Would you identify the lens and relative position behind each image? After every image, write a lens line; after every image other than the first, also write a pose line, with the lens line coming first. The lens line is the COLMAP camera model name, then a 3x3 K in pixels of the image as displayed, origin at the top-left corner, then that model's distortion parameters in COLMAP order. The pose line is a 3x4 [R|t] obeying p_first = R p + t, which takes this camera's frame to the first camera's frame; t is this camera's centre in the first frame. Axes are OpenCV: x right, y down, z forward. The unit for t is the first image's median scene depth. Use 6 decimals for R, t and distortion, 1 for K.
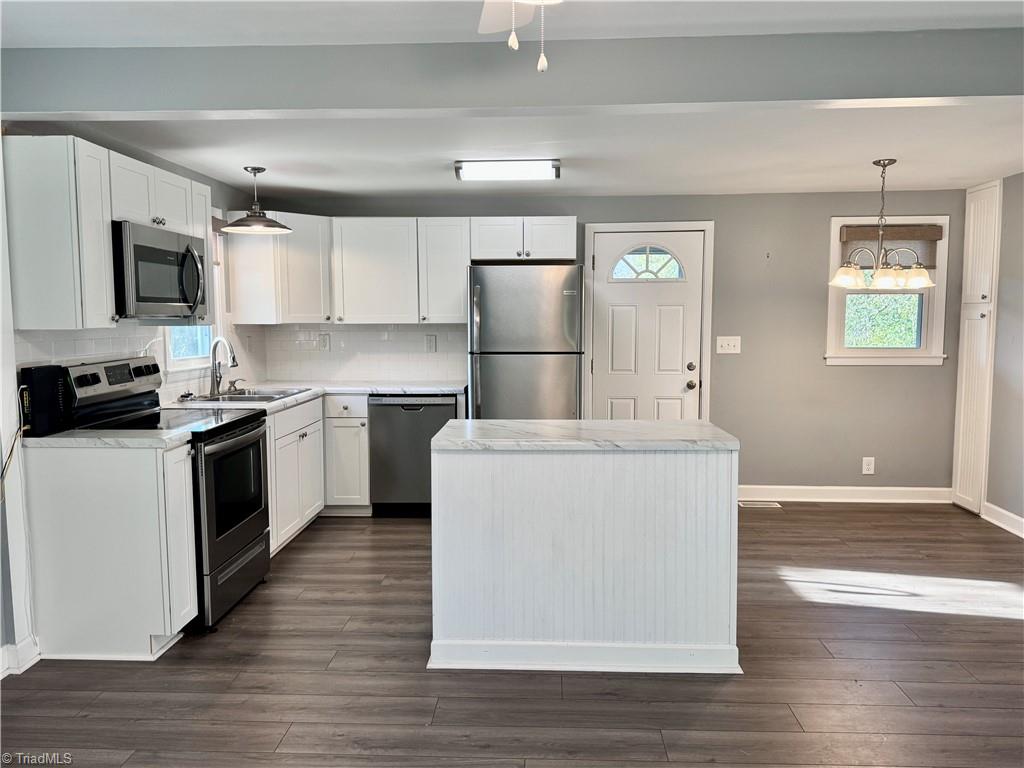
lens RADIAL K [[780.3, 0, 513.4], [0, 780.3, 386.5], [0, 0, 1]] dist [0.076152, -0.029485]
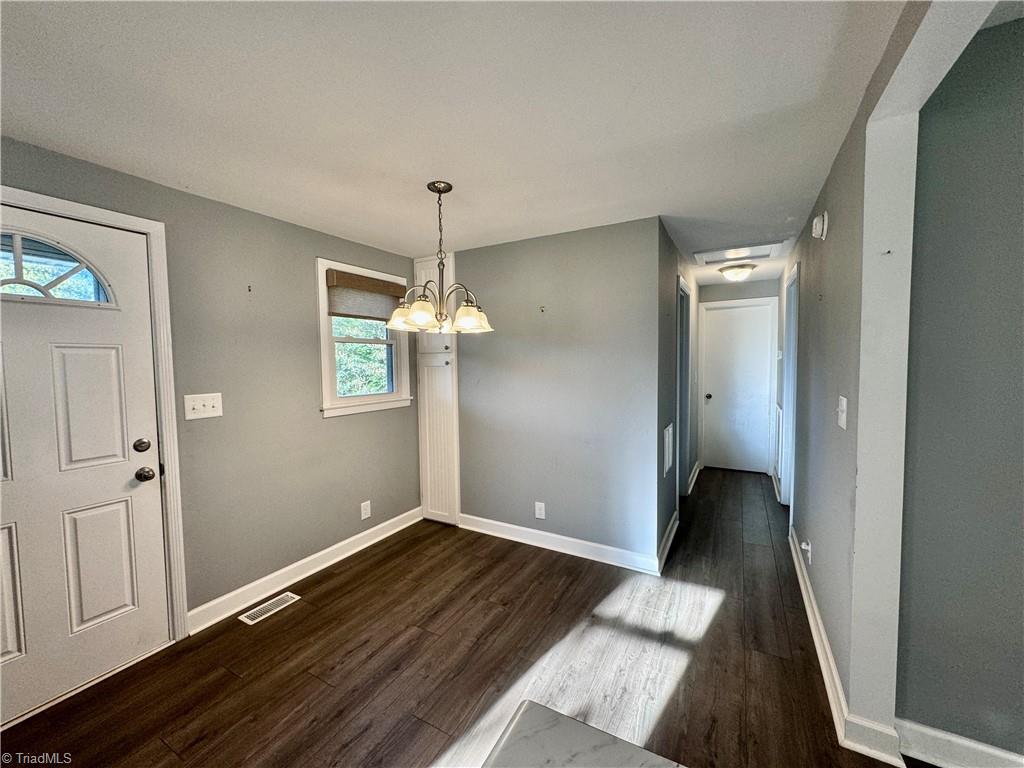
lens RADIAL K [[406.3, 0, 511.4], [0, 406.3, 385.4], [0, 0, 1]] dist [-0.004059, -0.000580]
pose [[0.446647, -0.054695, 0.893037, 0.073409], [0.095657, 0.995328, 0.013118, -0.050171], [-0.889582, 0.079566, 0.449792, 0.595469]]
